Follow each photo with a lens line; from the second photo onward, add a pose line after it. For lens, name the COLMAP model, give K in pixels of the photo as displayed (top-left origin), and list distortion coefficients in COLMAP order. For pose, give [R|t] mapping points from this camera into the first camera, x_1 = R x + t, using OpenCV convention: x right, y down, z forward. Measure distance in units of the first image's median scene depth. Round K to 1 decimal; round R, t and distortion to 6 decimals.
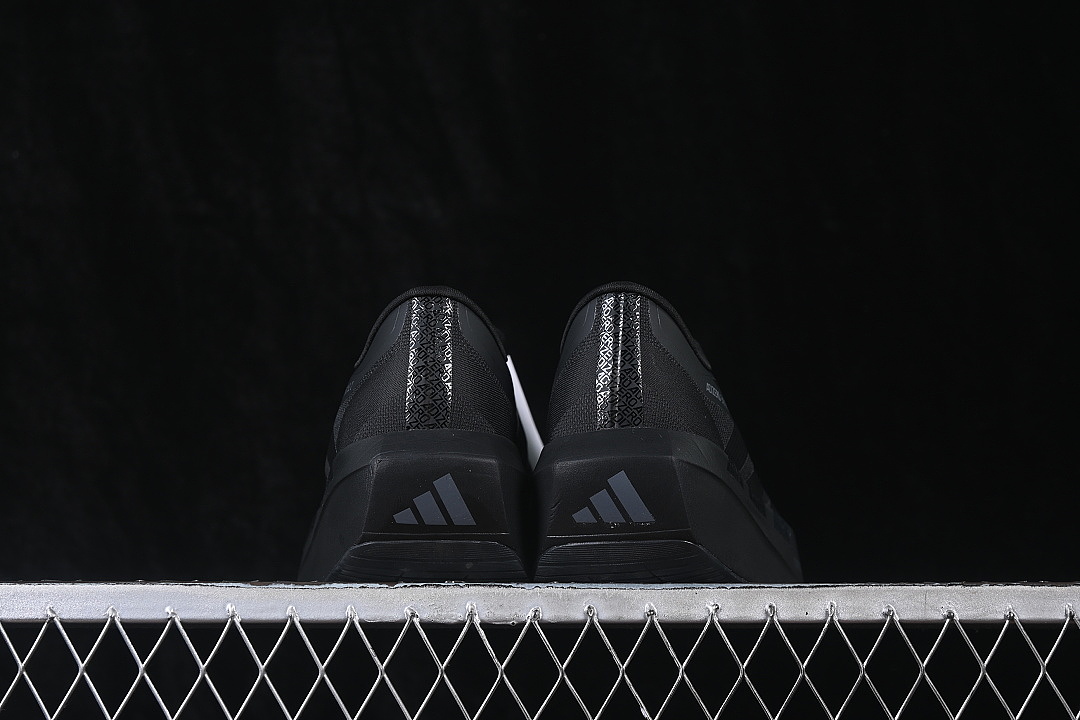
lens RADIAL K [[2391.6, 0, 543.3], [0, 2391.6, 357.9], [0, 0, 1]] dist [-0.283384, 0.000000]
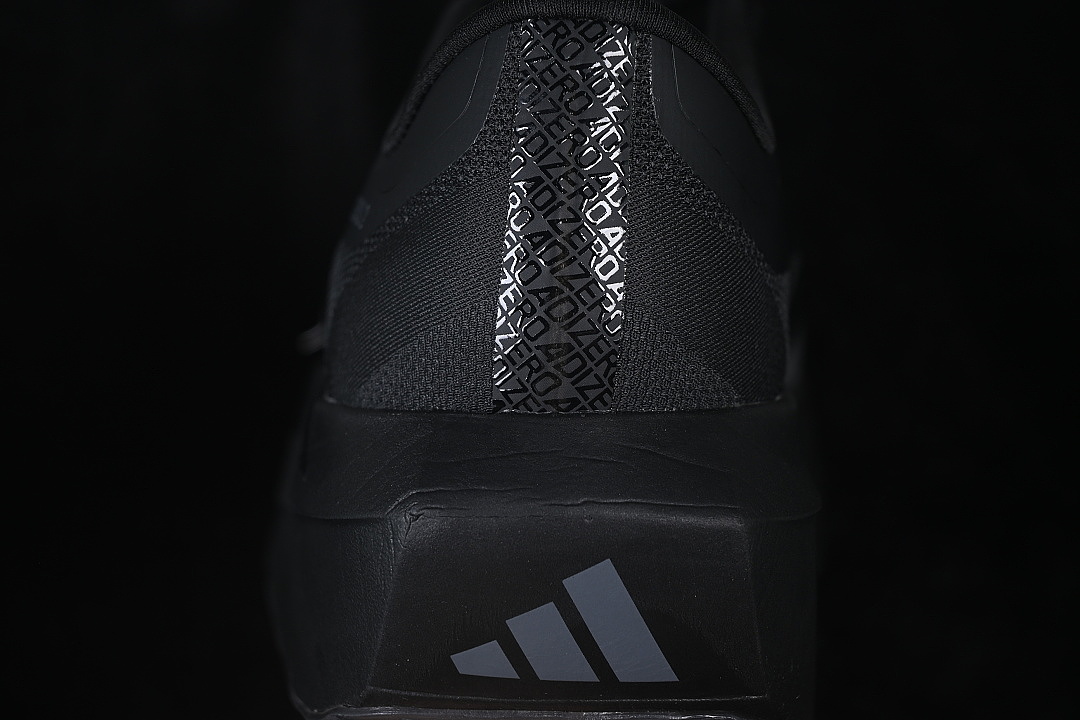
lens RADIAL K [[2391.6, 0, 539.2], [0, 2391.6, 360.0], [0, 0, 1]] dist [-0.283384, 0.000000]
pose [[0.998148, 0.039763, -0.046028, -0.034214], [-0.028879, 0.975806, 0.216723, -0.055880], [0.053532, -0.214992, 0.975148, 0.650226]]
